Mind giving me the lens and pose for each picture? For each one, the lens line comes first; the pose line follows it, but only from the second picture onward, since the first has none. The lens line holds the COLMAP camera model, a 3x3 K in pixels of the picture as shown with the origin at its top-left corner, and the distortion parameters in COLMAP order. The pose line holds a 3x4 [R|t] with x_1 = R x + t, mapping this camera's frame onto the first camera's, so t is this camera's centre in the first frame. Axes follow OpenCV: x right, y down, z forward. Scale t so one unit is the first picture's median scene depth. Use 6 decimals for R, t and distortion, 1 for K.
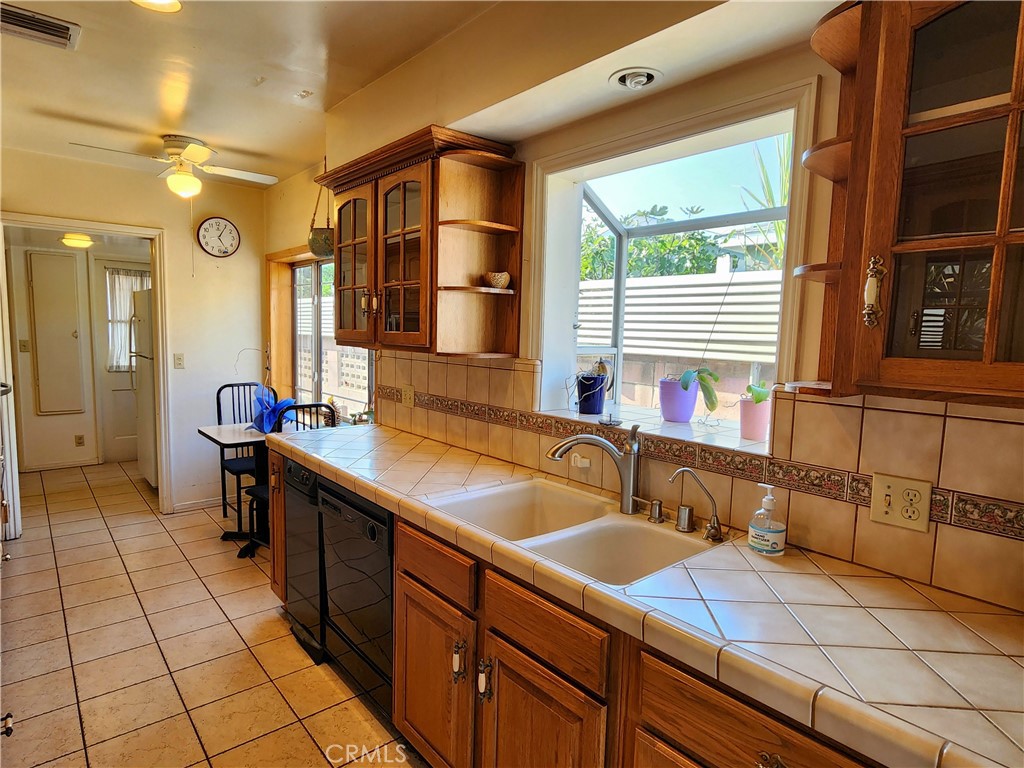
lens RADIAL K [[566.3, 0, 507.9], [0, 566.3, 382.0], [0, 0, 1]] dist [-0.011351, 0.004219]
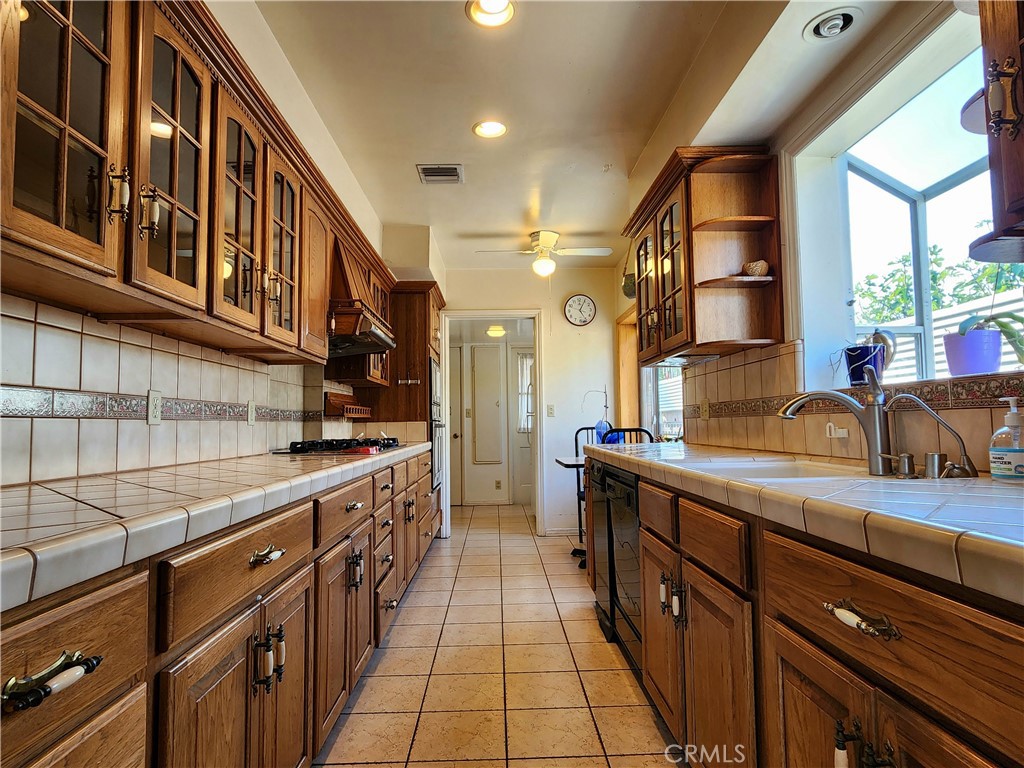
lens RADIAL K [[566.3, 0, 513.7], [0, 566.3, 384.1], [0, 0, 1]] dist [-0.011351, 0.004219]
pose [[0.775120, -0.079483, -0.626794, 0.263671], [-0.026745, 0.987039, -0.158239, 0.195168], [0.631247, 0.139418, 0.762948, -0.025997]]
